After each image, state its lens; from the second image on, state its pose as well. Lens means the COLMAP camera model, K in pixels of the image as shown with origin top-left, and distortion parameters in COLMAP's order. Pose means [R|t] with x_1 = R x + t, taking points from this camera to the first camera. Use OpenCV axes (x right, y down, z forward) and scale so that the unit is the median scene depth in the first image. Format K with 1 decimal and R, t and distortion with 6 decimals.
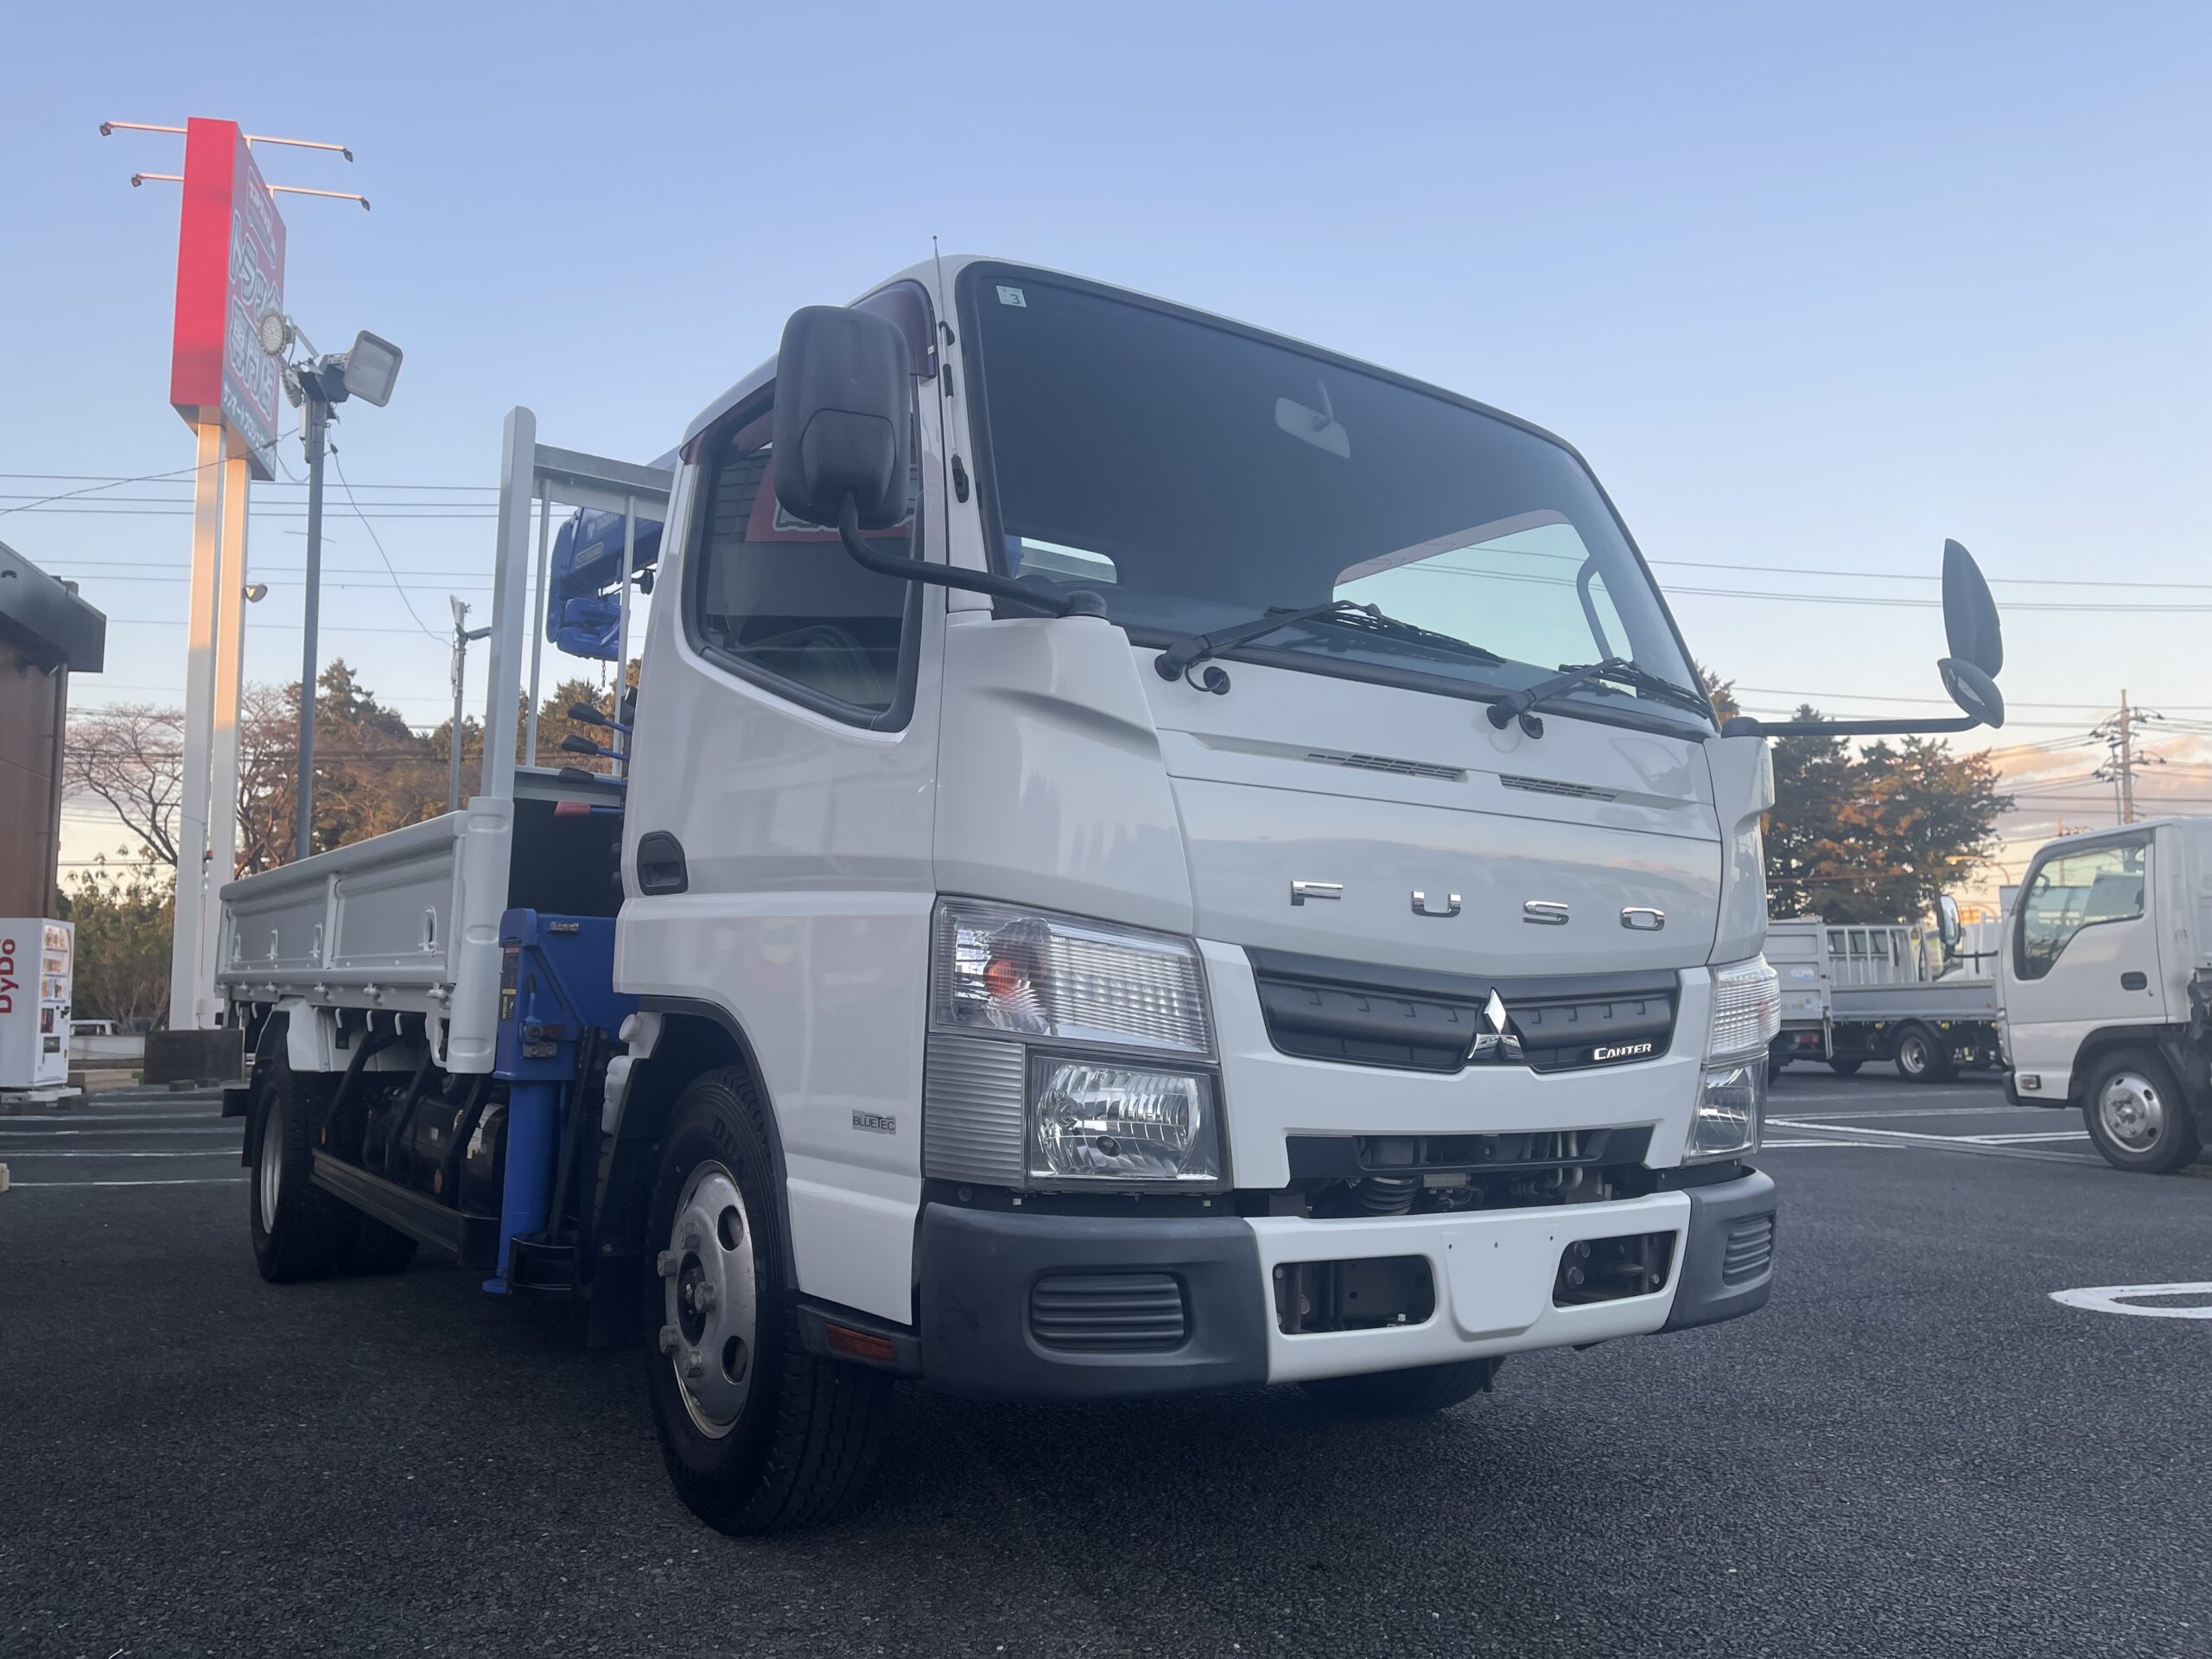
lens RADIAL K [[1723.9, 0, 1102.5], [0, 1723.9, 817.2], [0, 0, 1]] dist [0.085047, -0.102688]
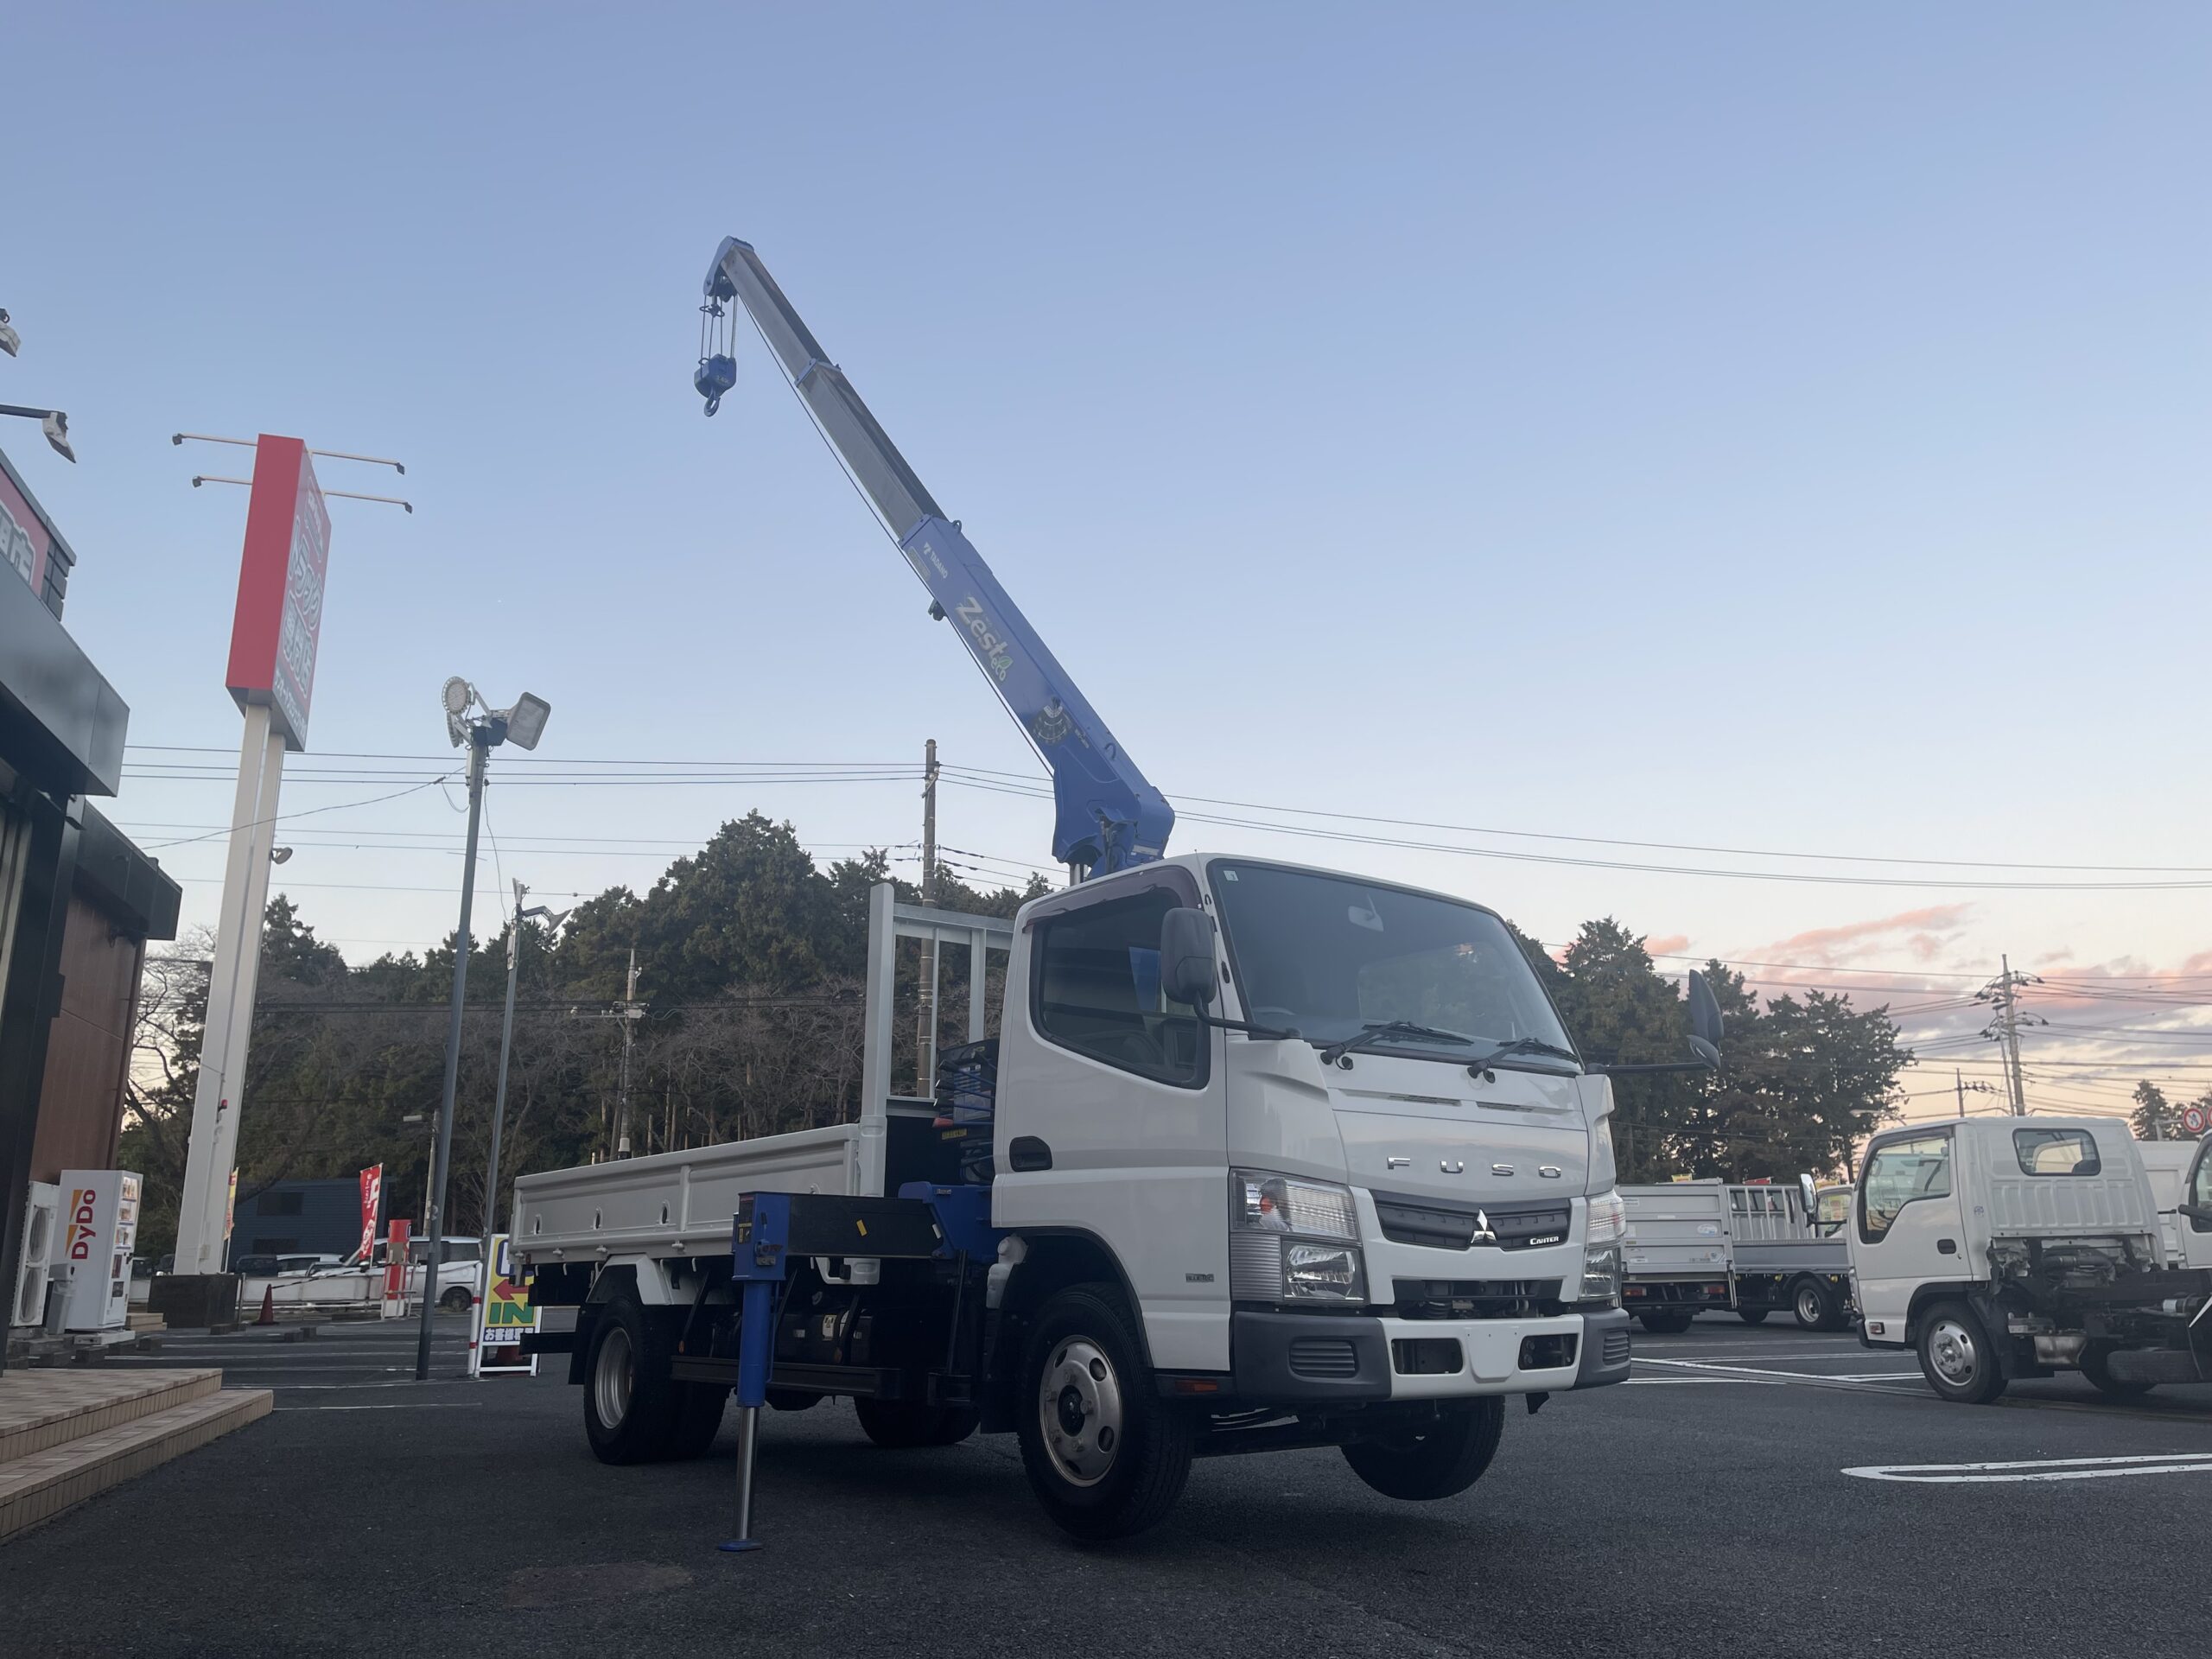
lens RADIAL K [[1723.9, 0, 1102.5], [0, 1723.9, 817.2], [0, 0, 1]] dist [0.085047, -0.102688]
pose [[0.998964, 0.016126, 0.042565, -0.039124], [-0.010239, 0.990784, -0.135061, -0.017187], [-0.044351, 0.134485, 0.989923, -0.126115]]
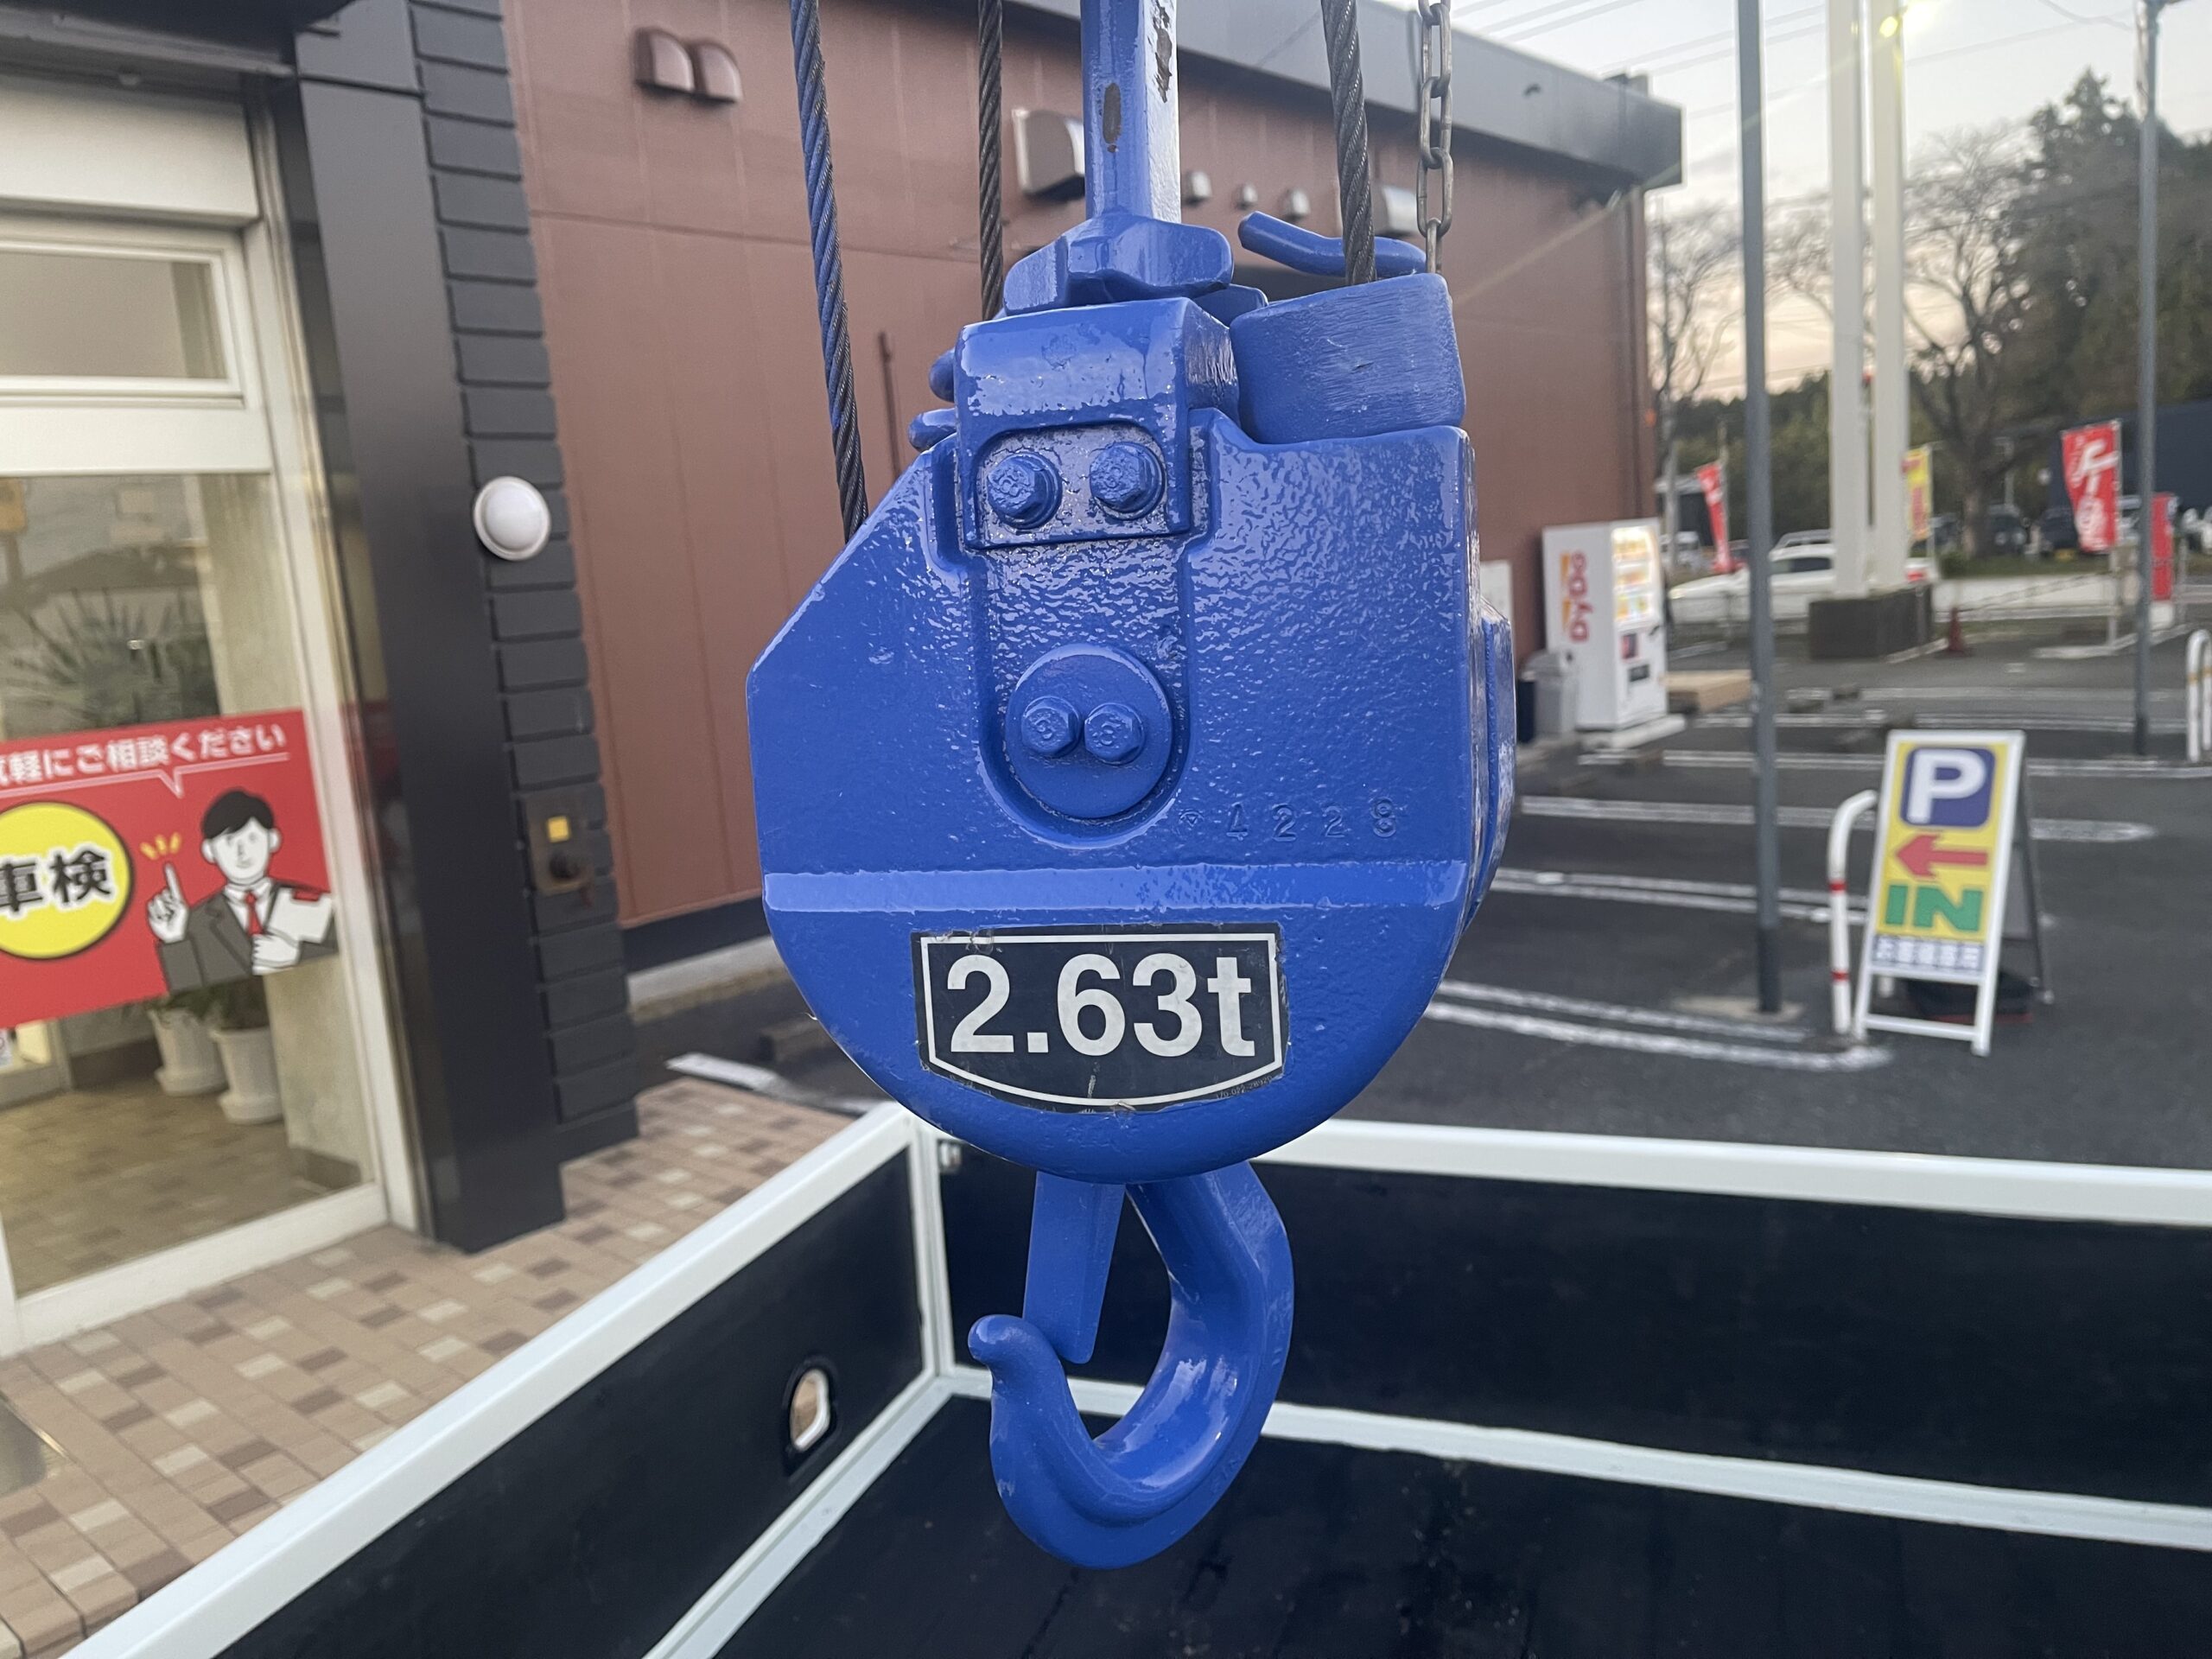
lens RADIAL K [[1723.9, 0, 1102.5], [0, 1723.9, 817.2], [0, 0, 1]] dist [0.085047, -0.102688]
pose [[0.595847, 0.079234, -0.799180, -0.075022], [0.163932, 0.962169, 0.217617, -0.024430], [0.786189, -0.260677, 0.560317, 0.287445]]
